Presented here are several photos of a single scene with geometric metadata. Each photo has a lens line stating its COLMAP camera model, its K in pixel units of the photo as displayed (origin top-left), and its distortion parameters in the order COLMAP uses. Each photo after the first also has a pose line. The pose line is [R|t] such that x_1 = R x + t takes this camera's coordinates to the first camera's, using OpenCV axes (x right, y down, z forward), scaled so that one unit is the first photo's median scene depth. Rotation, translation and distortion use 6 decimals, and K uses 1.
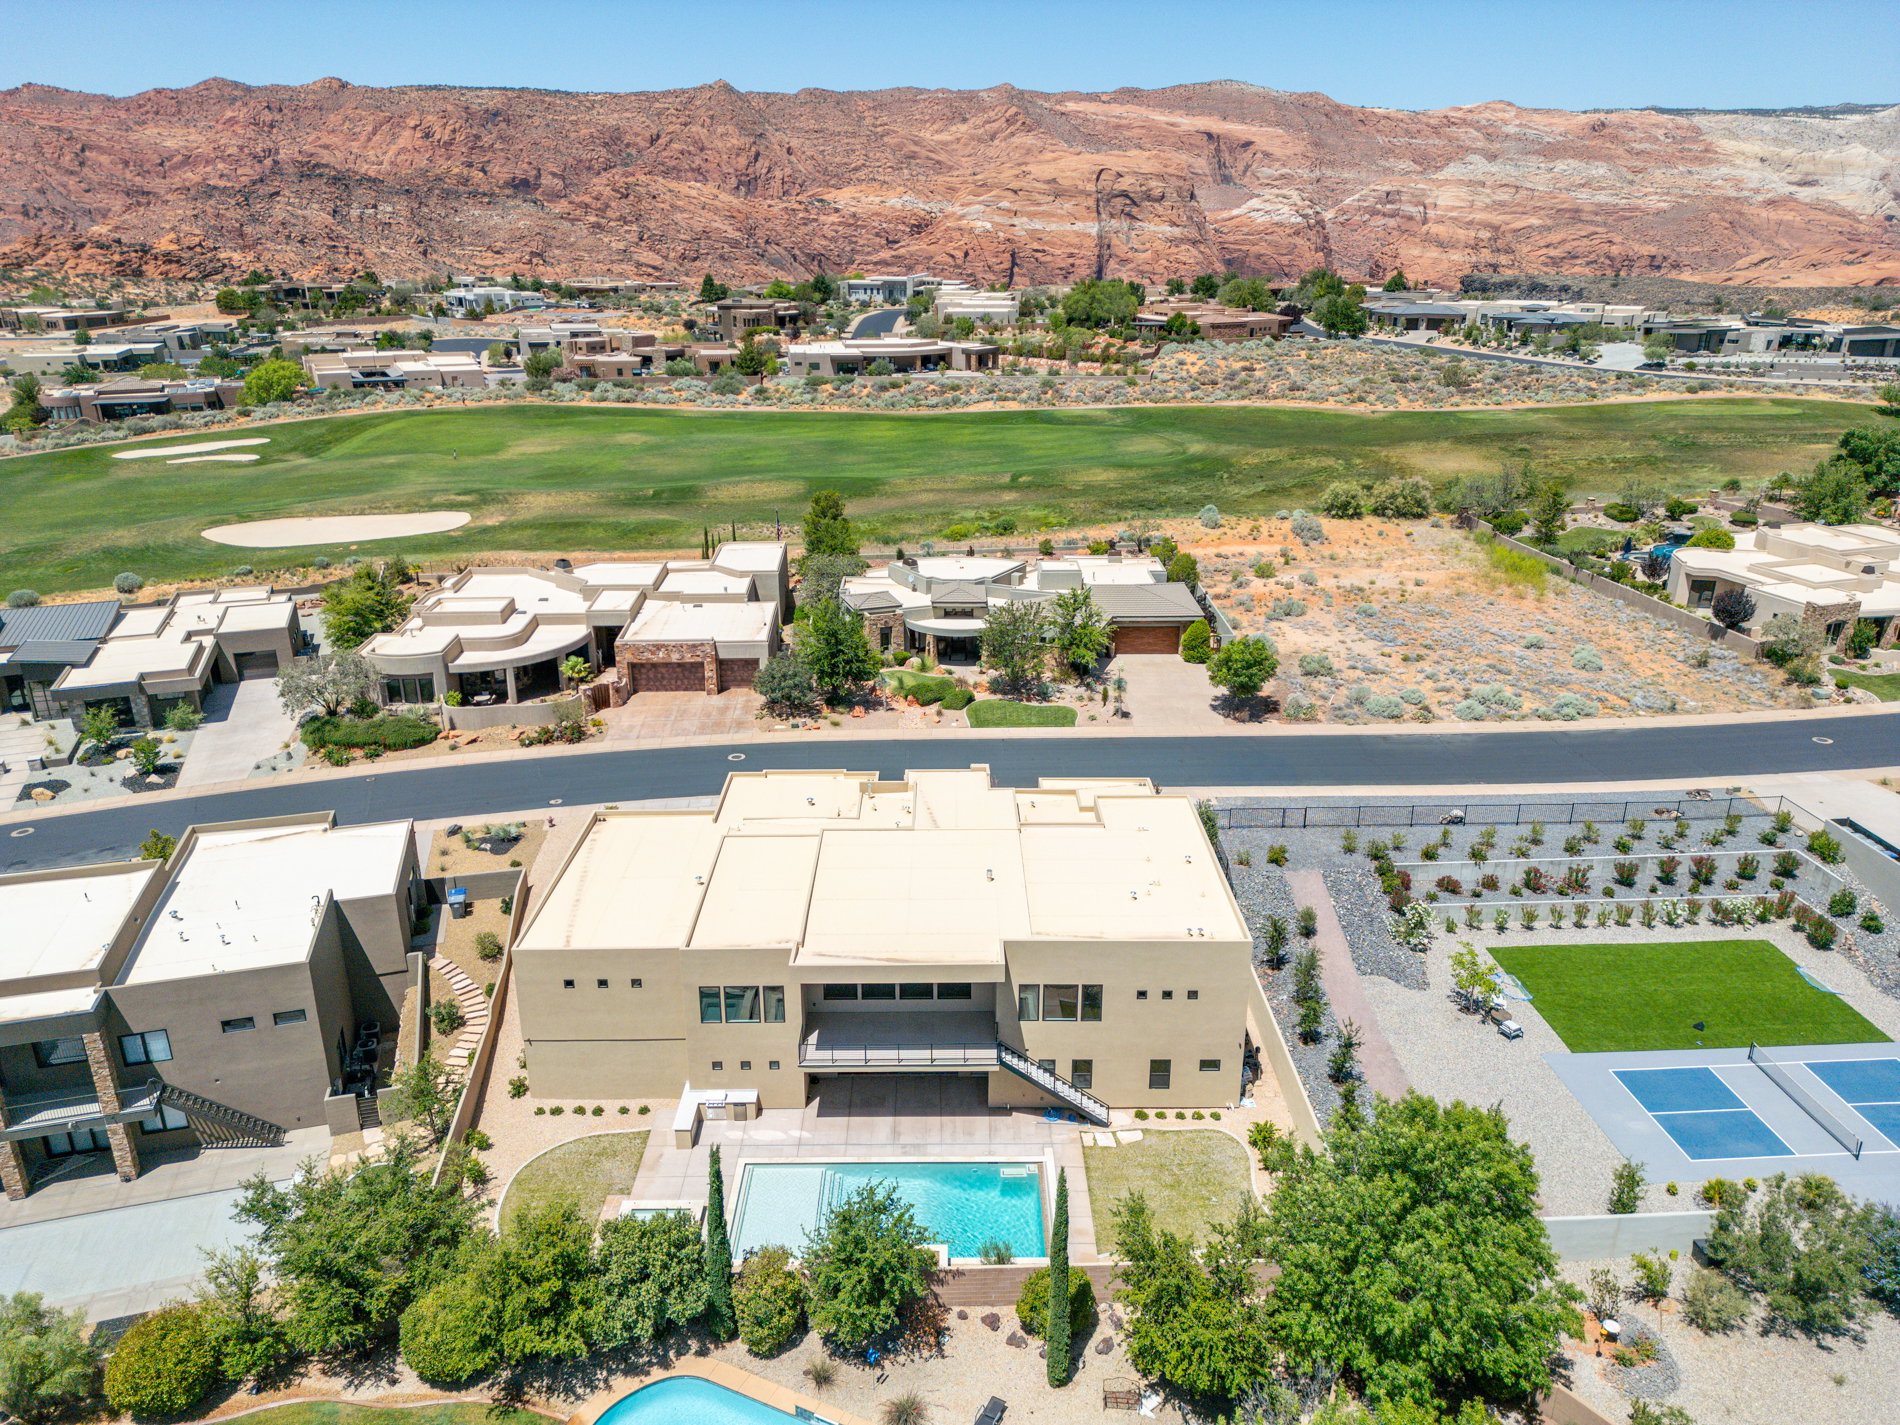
lens RADIAL K [[1325.8, 0, 955.0], [0, 1325.8, 713.2], [0, 0, 1]] dist [0.089299, -0.091315]
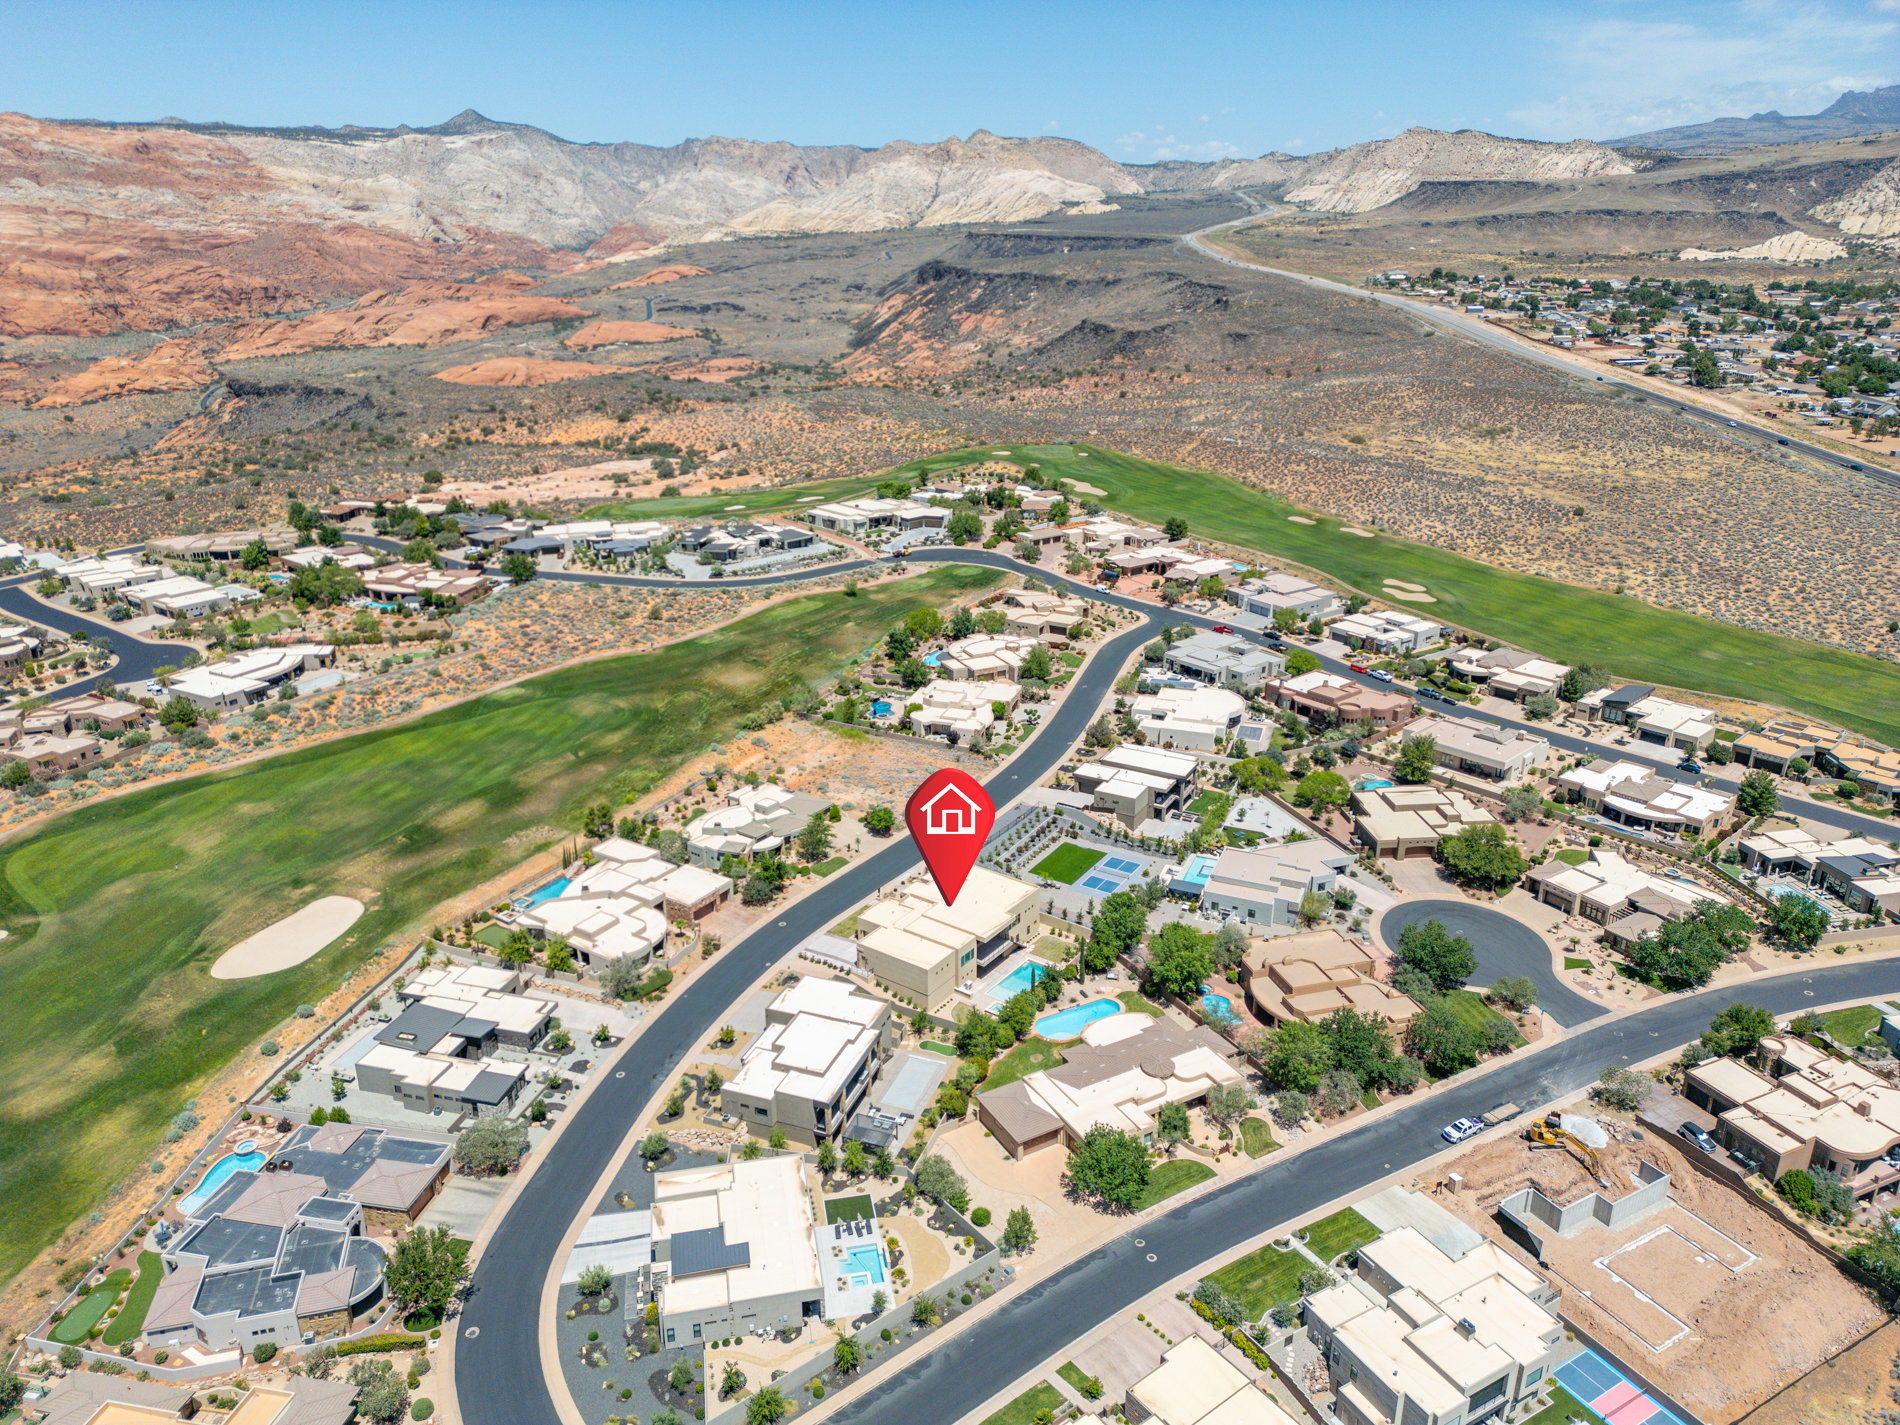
lens RADIAL K [[1325.8, 0, 955.0], [0, 1325.8, 713.2], [0, 0, 1]] dist [0.089299, -0.091315]
pose [[0.586324, -0.288504, 0.756960, -0.076839], [0.285041, 0.948149, 0.140587, -0.026377], [-0.758271, 0.133335, 0.638158, -0.039263]]
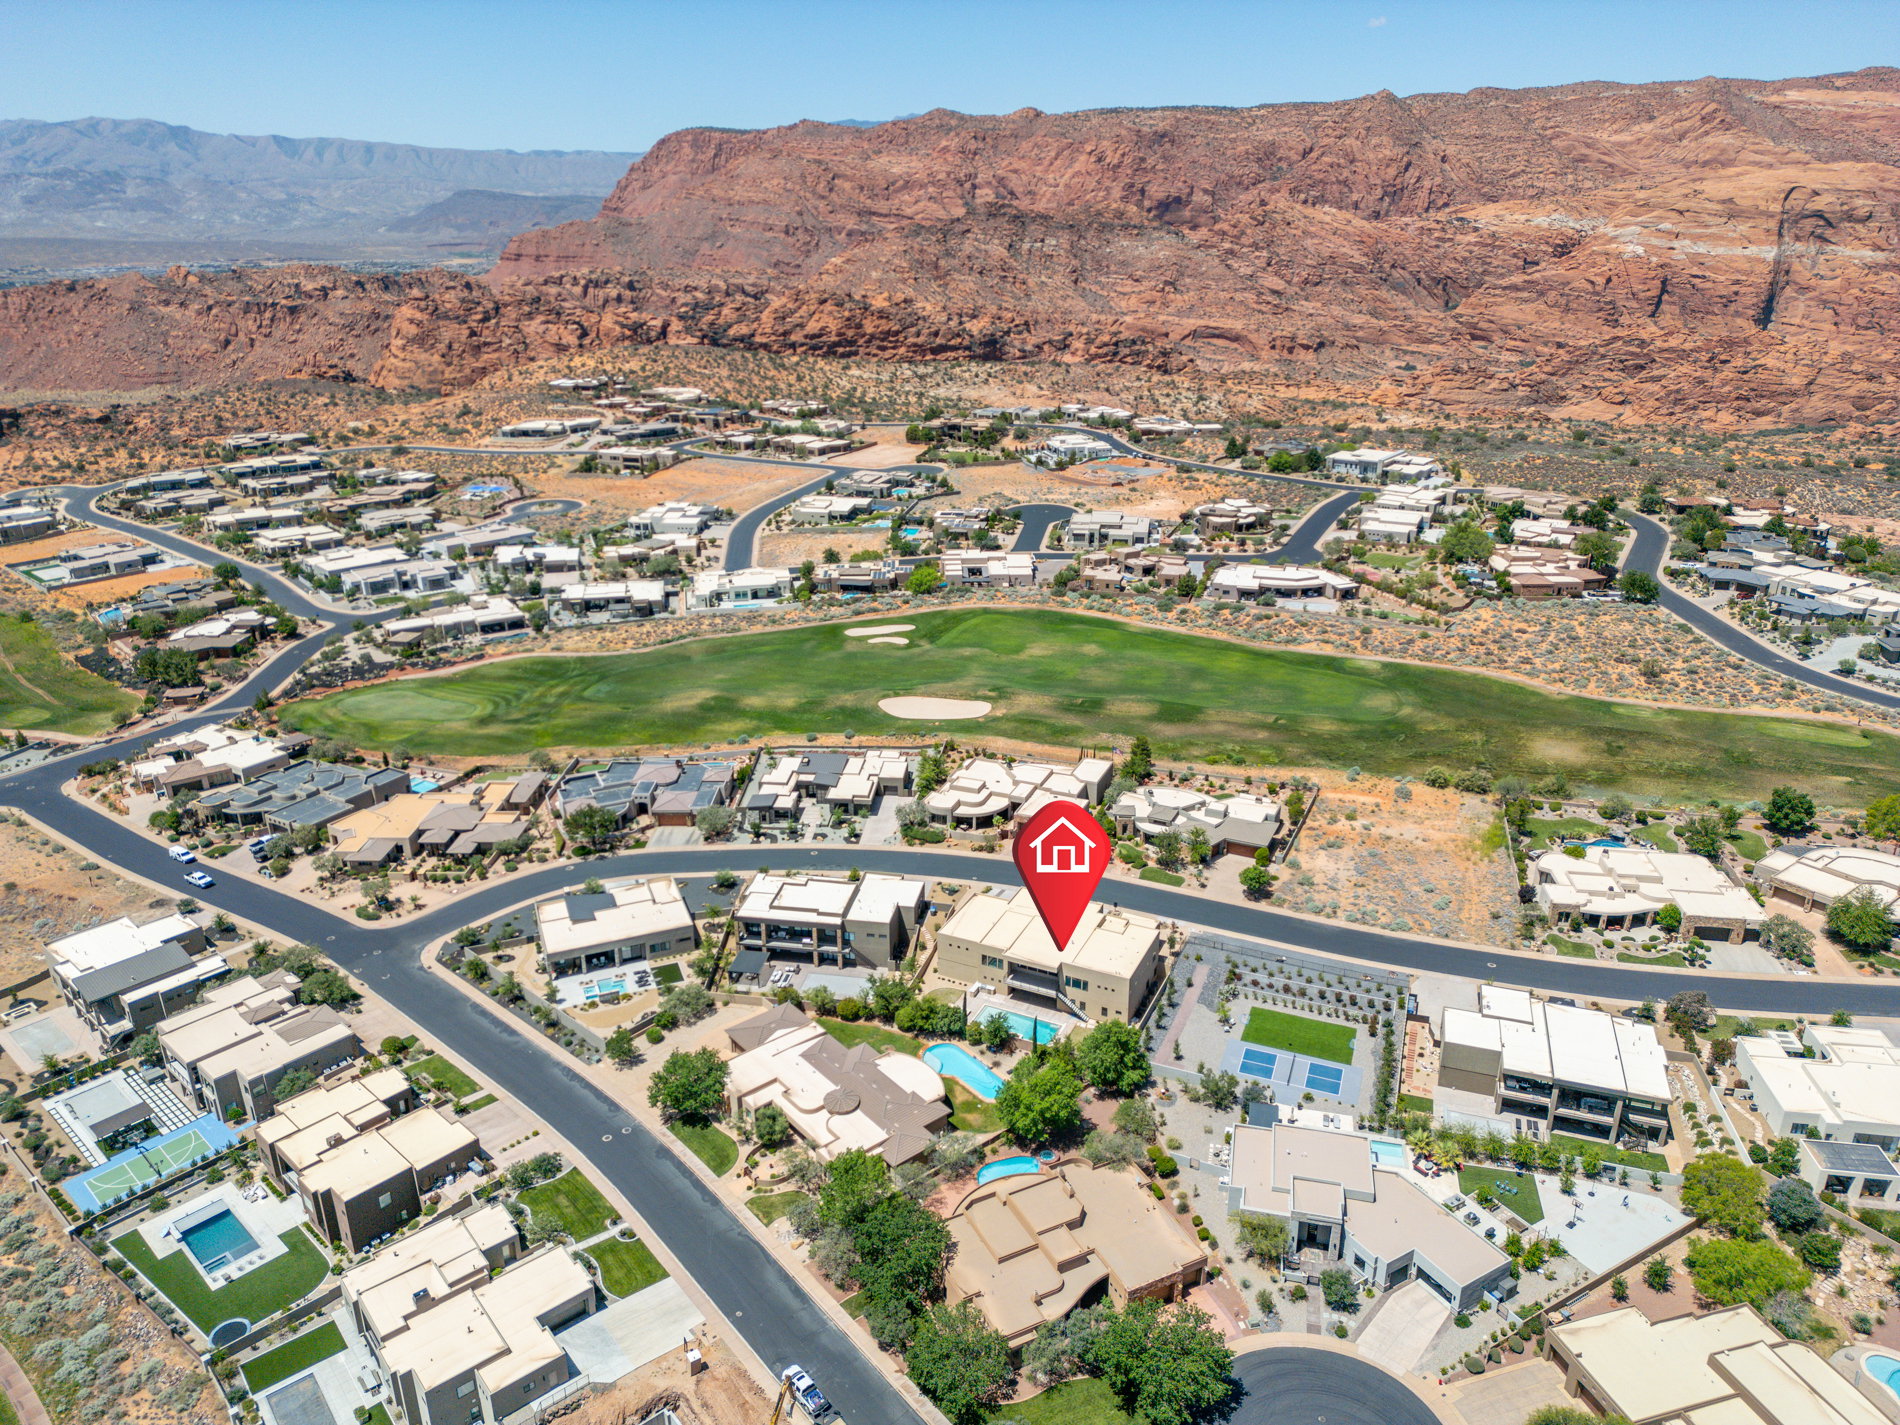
lens RADIAL K [[1325.8, 0, 955.0], [0, 1325.8, 713.2], [0, 0, 1]] dist [0.089299, -0.091315]
pose [[0.899991, 0.154921, -0.407450, 0.030325], [-0.148355, 0.987774, 0.047882, -0.016449], [0.409887, 0.017354, 0.911971, -0.063532]]
